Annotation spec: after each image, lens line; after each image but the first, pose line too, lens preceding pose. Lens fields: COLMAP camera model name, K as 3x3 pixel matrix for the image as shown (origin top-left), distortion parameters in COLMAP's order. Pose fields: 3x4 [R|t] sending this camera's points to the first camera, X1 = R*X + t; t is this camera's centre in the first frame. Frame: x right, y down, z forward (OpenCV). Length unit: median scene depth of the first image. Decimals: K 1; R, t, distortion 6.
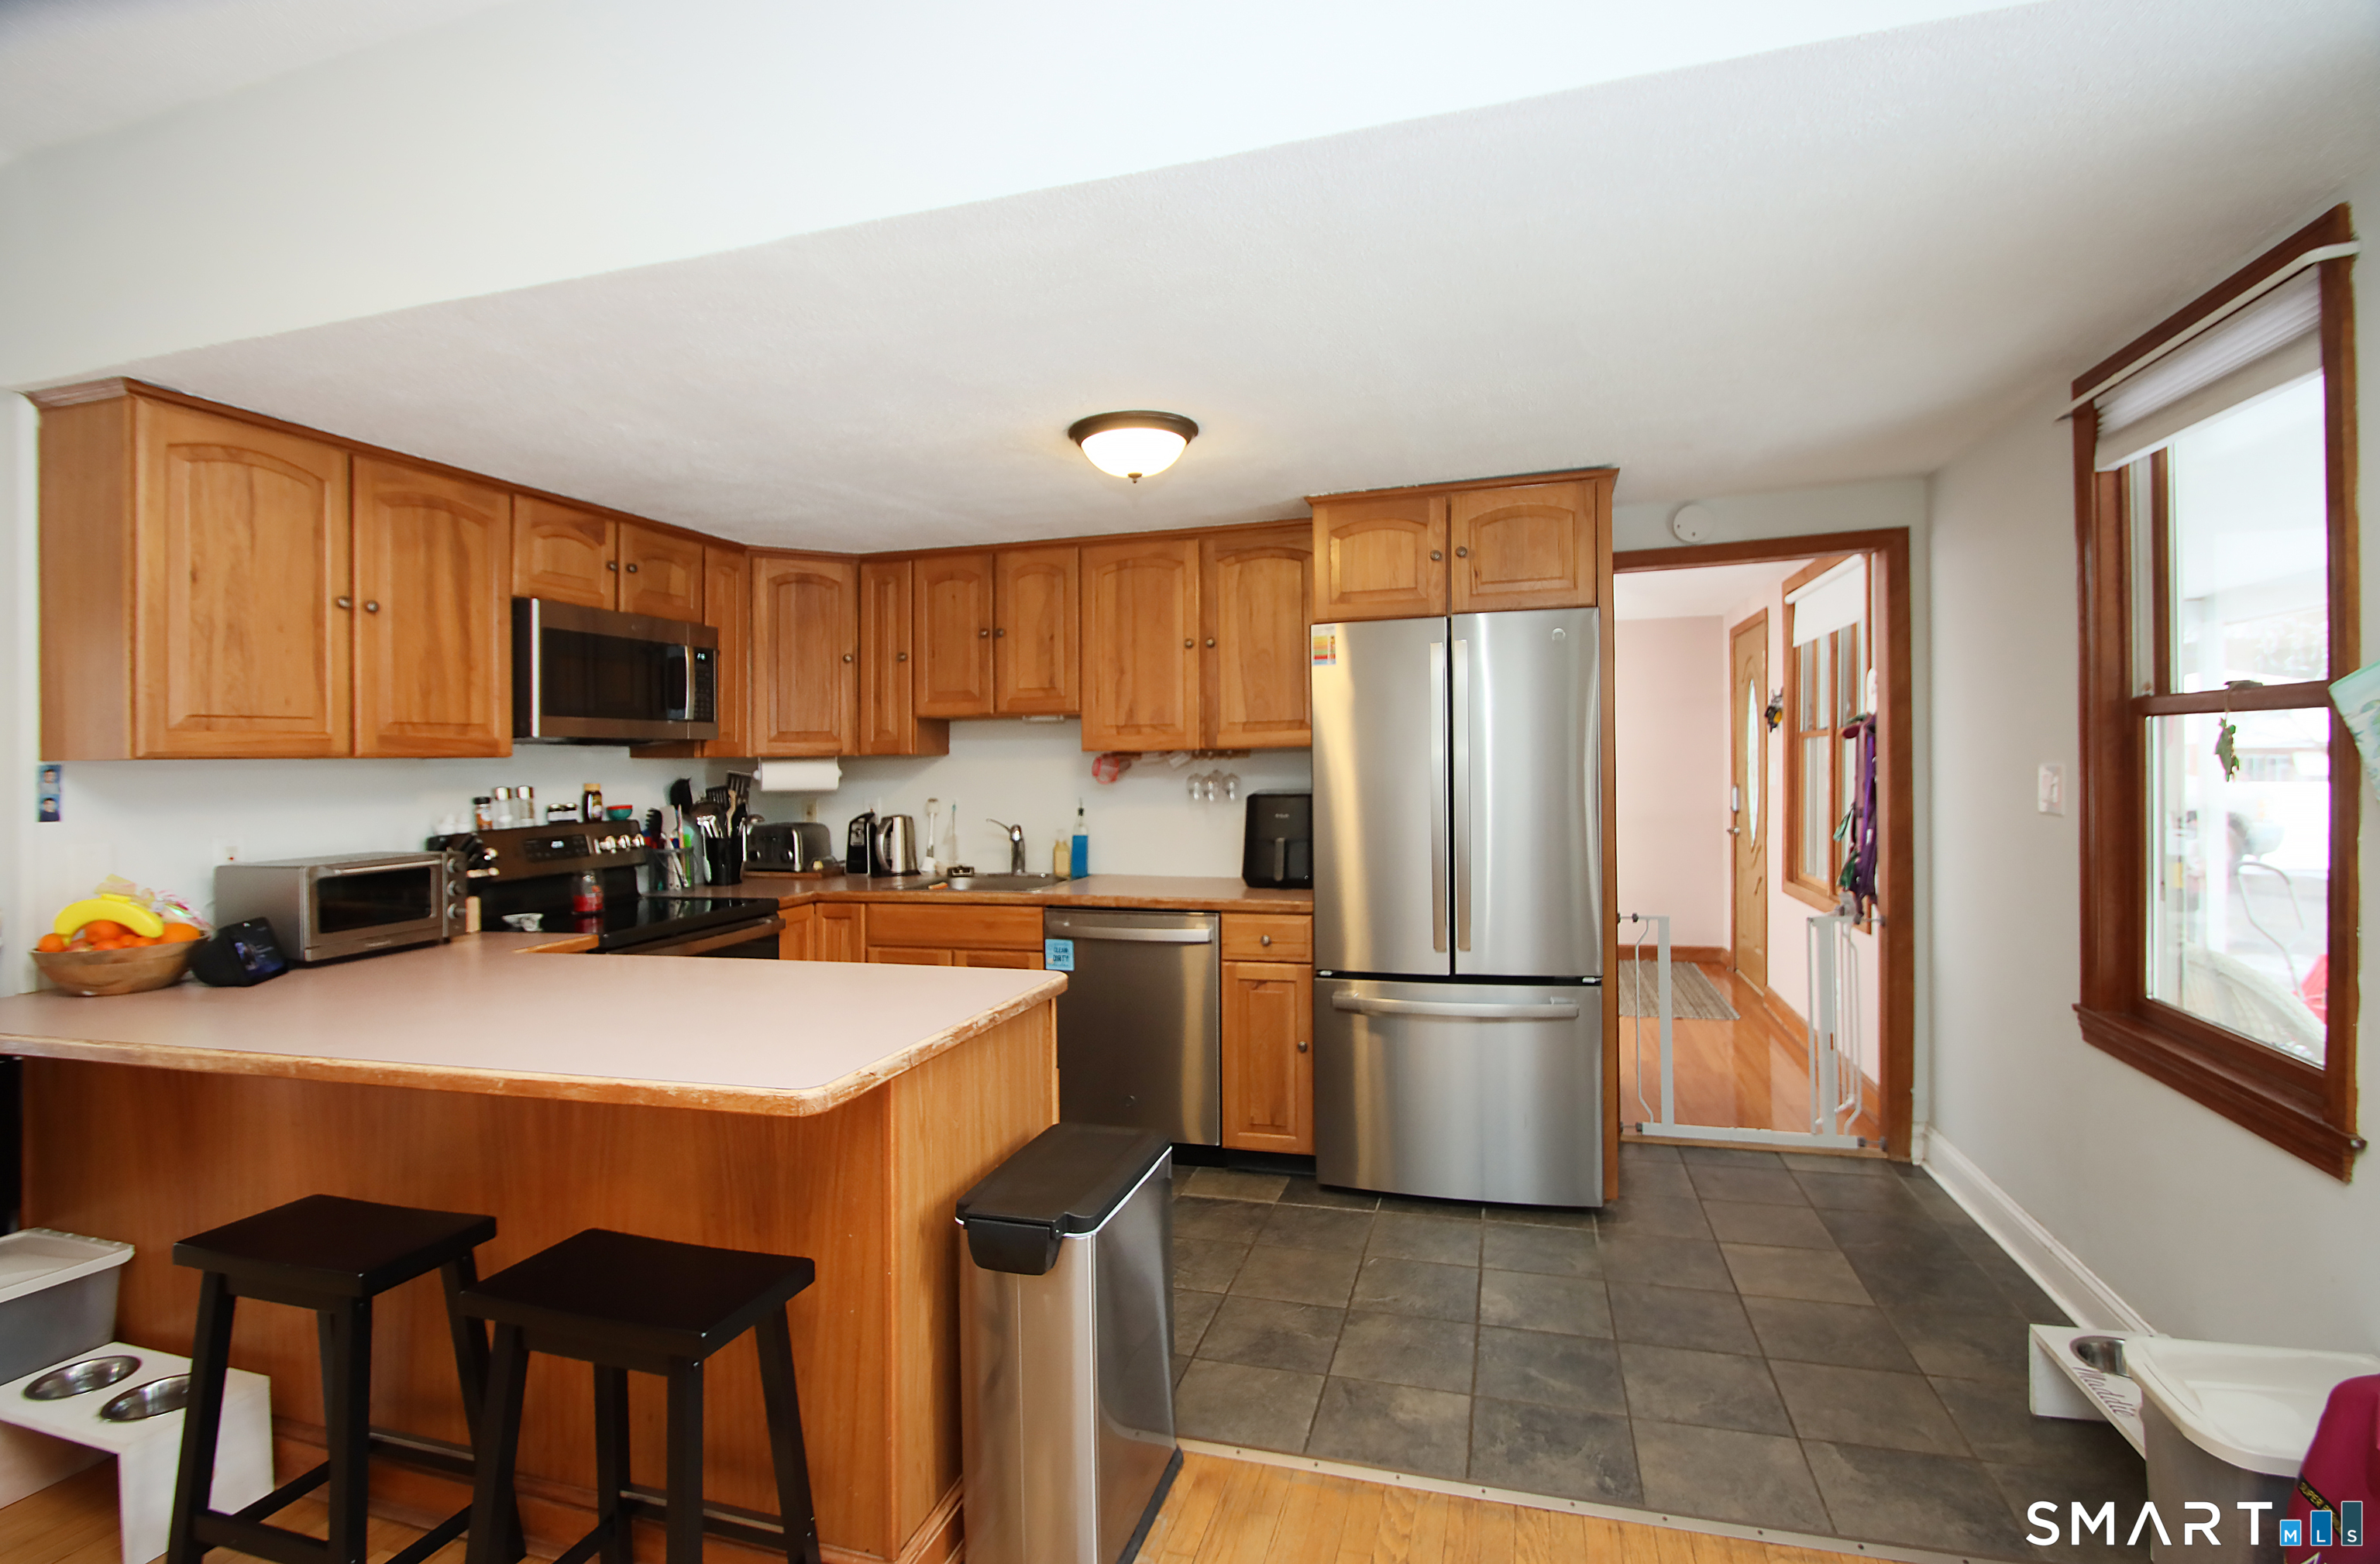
lens RADIAL K [[1110.0, 0, 1195.0], [0, 1110.0, 782.6], [0, 0, 1]] dist [0.005577, -0.011808]
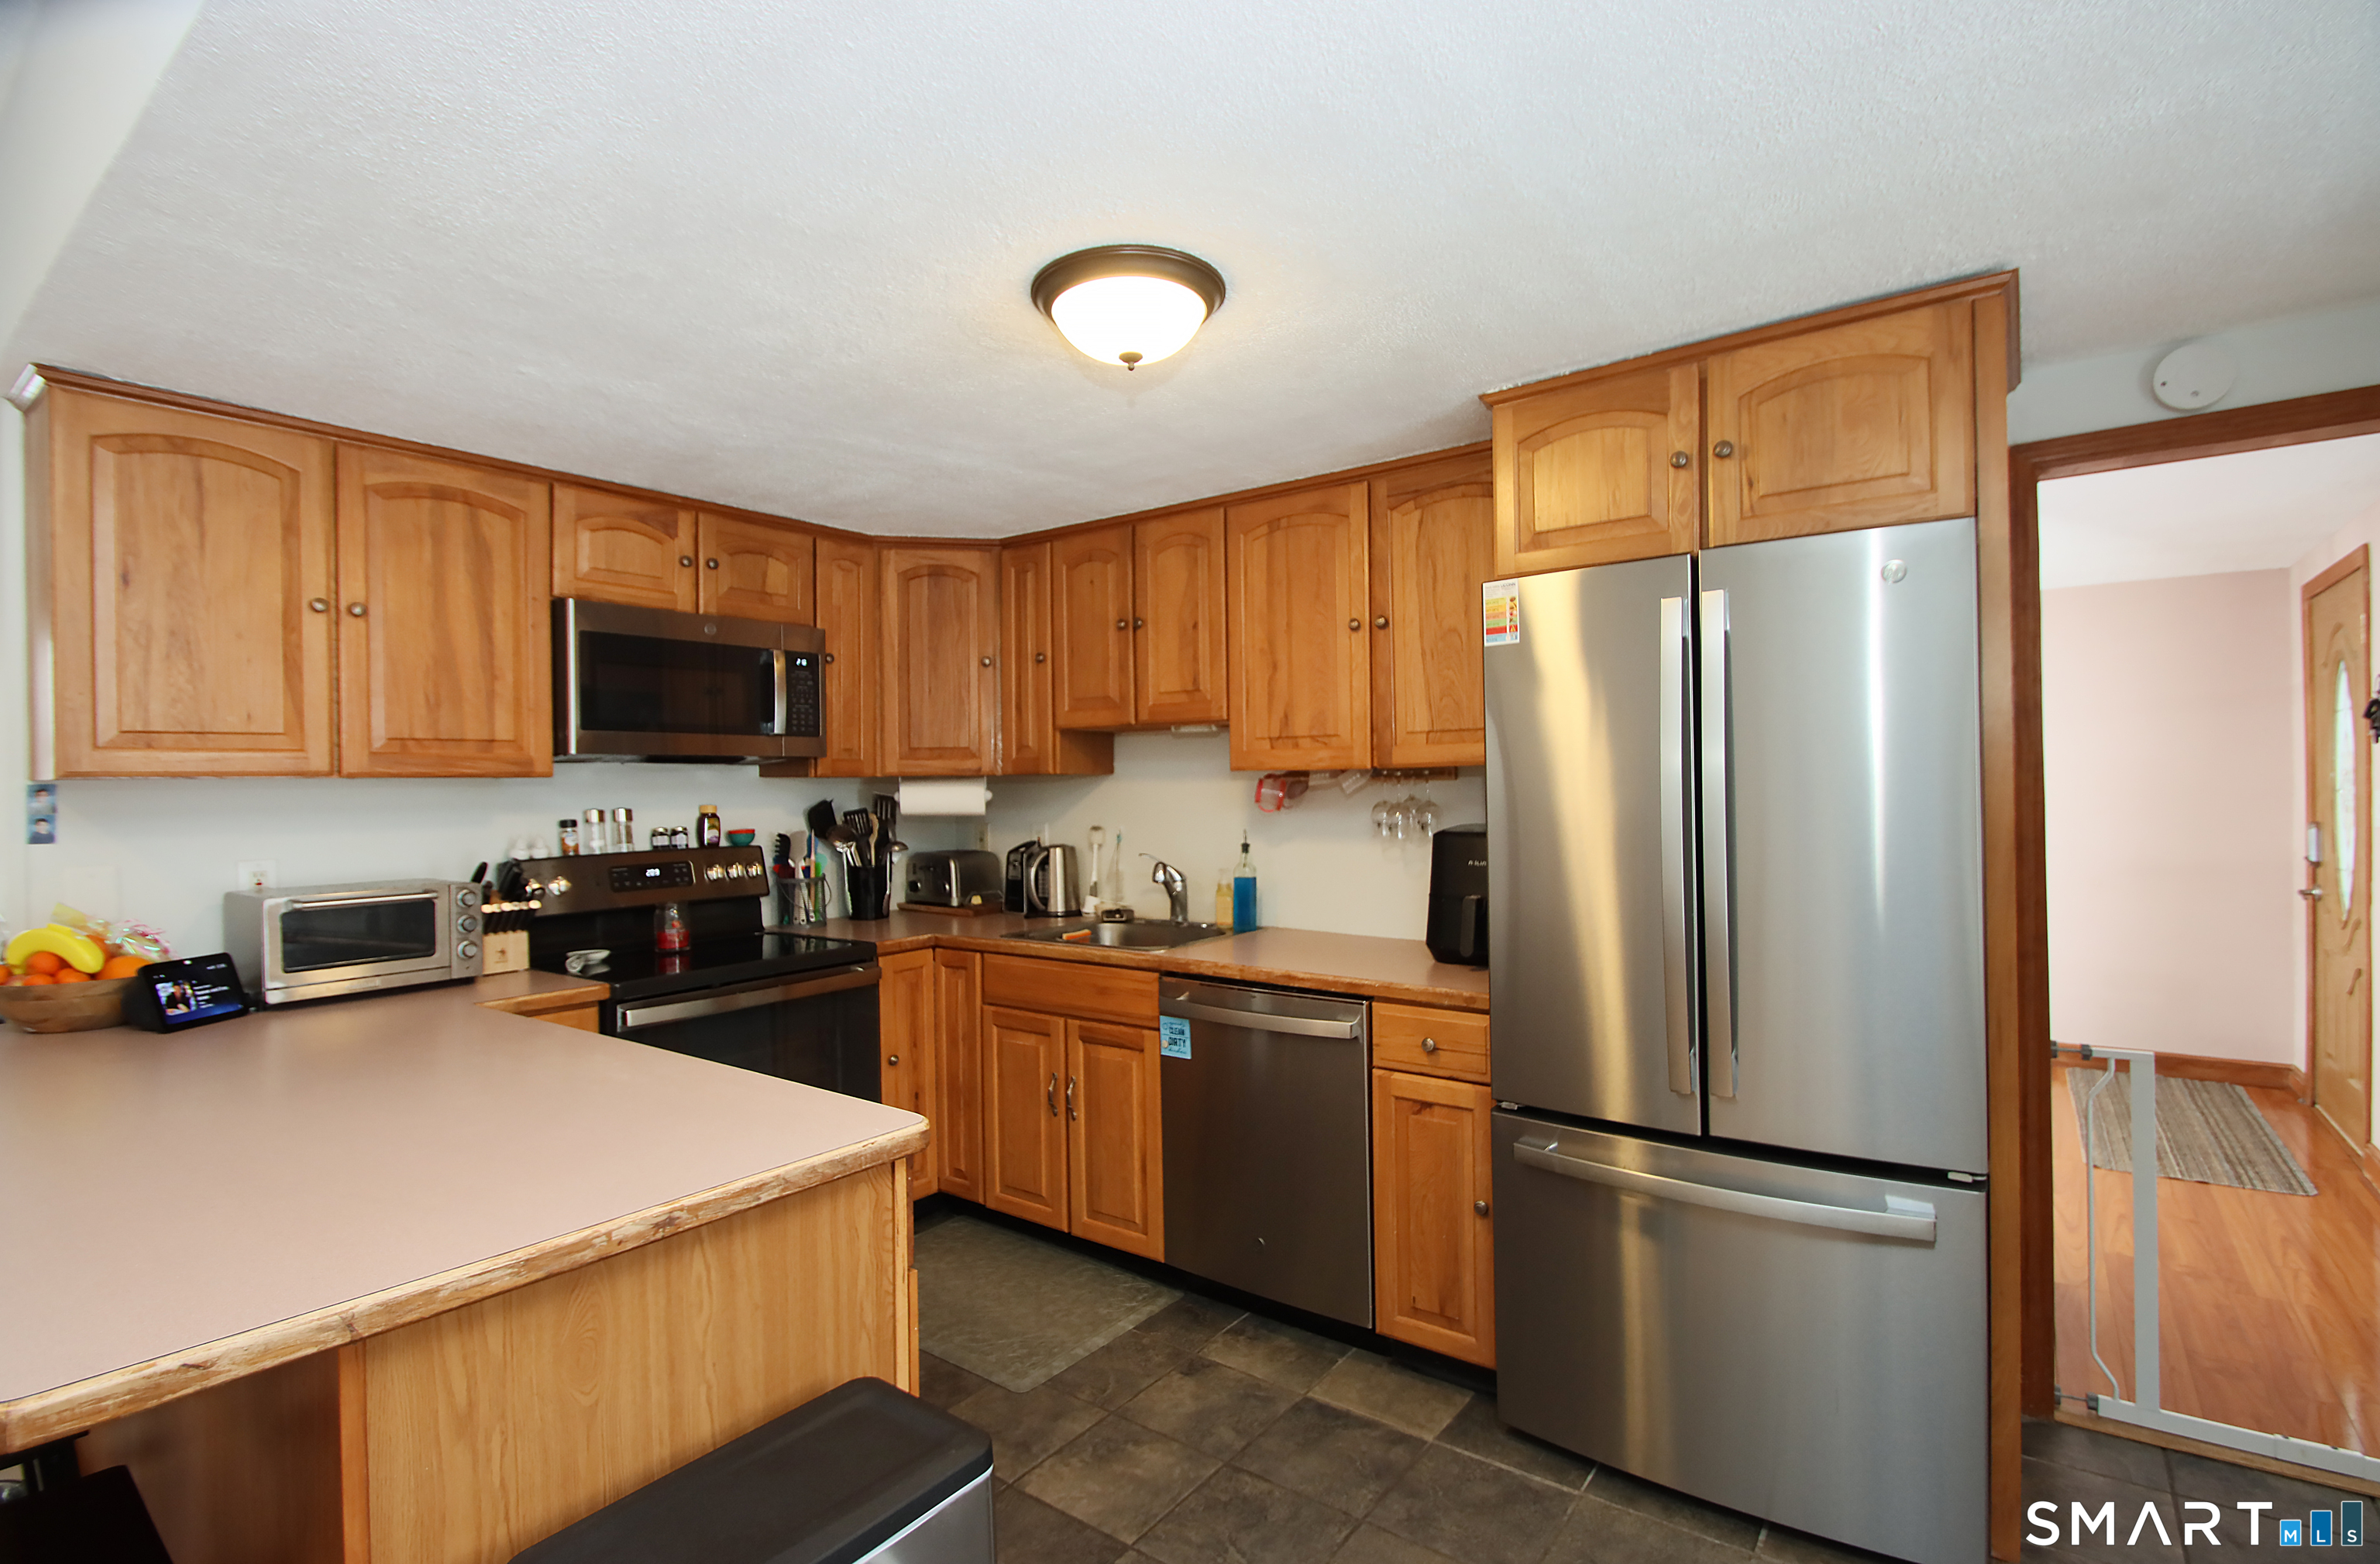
lens RADIAL K [[1110.0, 0, 1212.8], [0, 1110.0, 781.4], [0, 0, 1]] dist [0.005577, -0.011808]
pose [[0.942027, 0.004501, -0.335508, 0.165969], [-0.010343, 0.999824, -0.015627, -0.009814], [0.335378, 0.018191, 0.941908, 0.301355]]
